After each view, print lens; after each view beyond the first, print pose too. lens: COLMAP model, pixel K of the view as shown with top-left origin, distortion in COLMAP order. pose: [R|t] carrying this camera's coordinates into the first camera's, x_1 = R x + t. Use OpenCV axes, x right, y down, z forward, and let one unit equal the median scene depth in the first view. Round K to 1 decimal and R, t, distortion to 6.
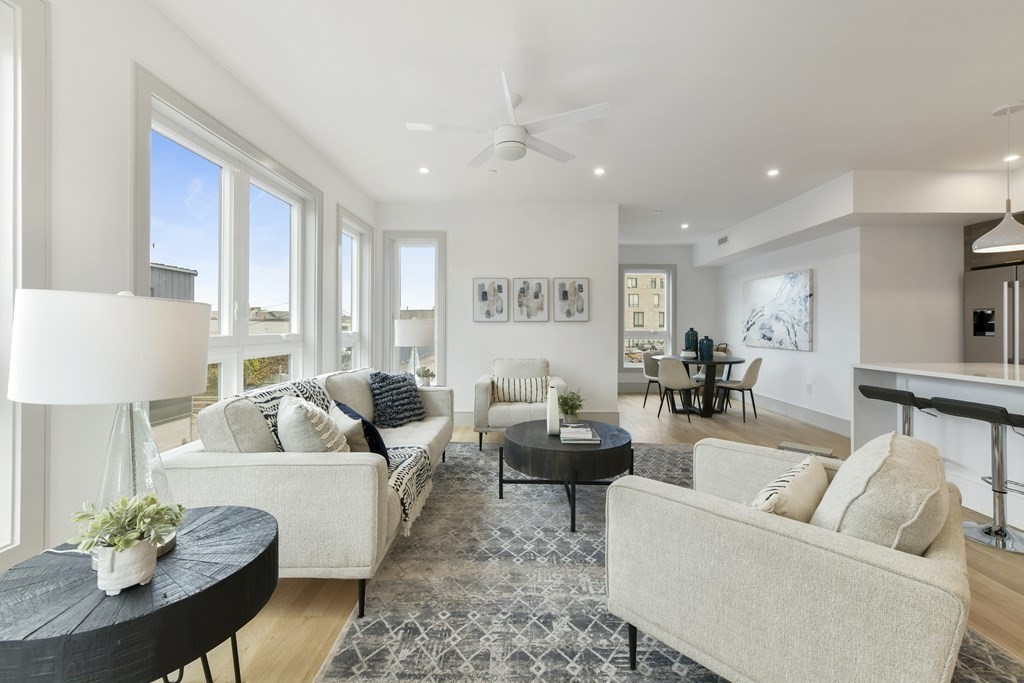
lens RADIAL K [[417.7, 0, 515.8], [0, 417.7, 327.4], [0, 0, 1]] dist [0.000682, 0.000608]
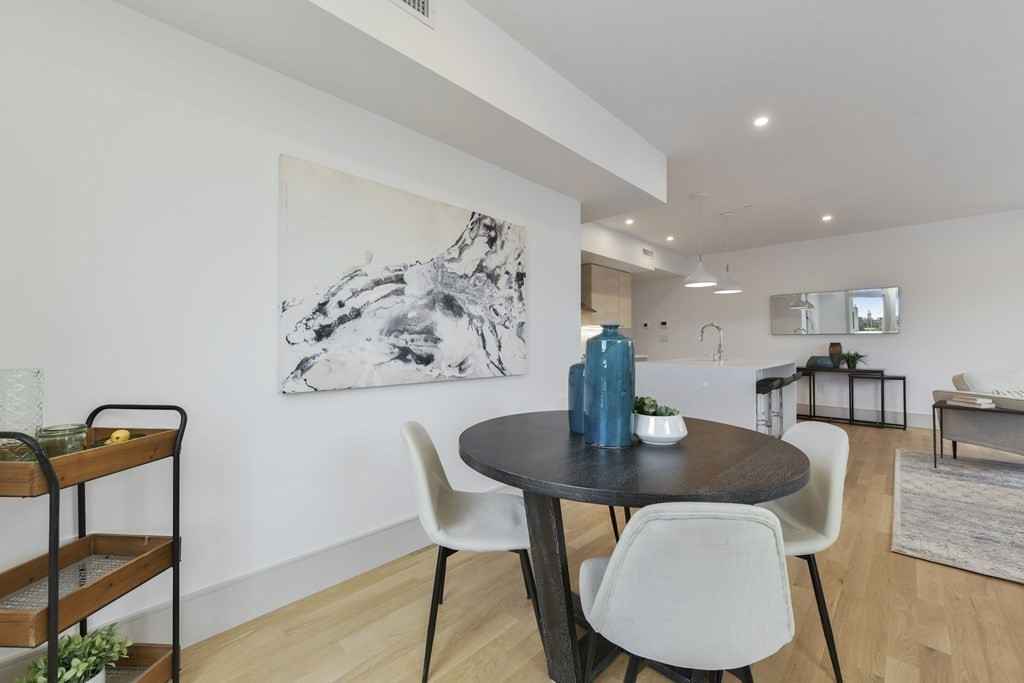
lens RADIAL K [[418.4, 0, 516.6], [0, 418.4, 330.5], [0, 0, 1]] dist [-0.001807, 0.000504]
pose [[-0.732926, 0.013242, 0.680179, 0.345001], [-0.004651, 0.999690, -0.024475, 0.012524], [-0.680292, -0.021102, -0.732637, 1.472700]]
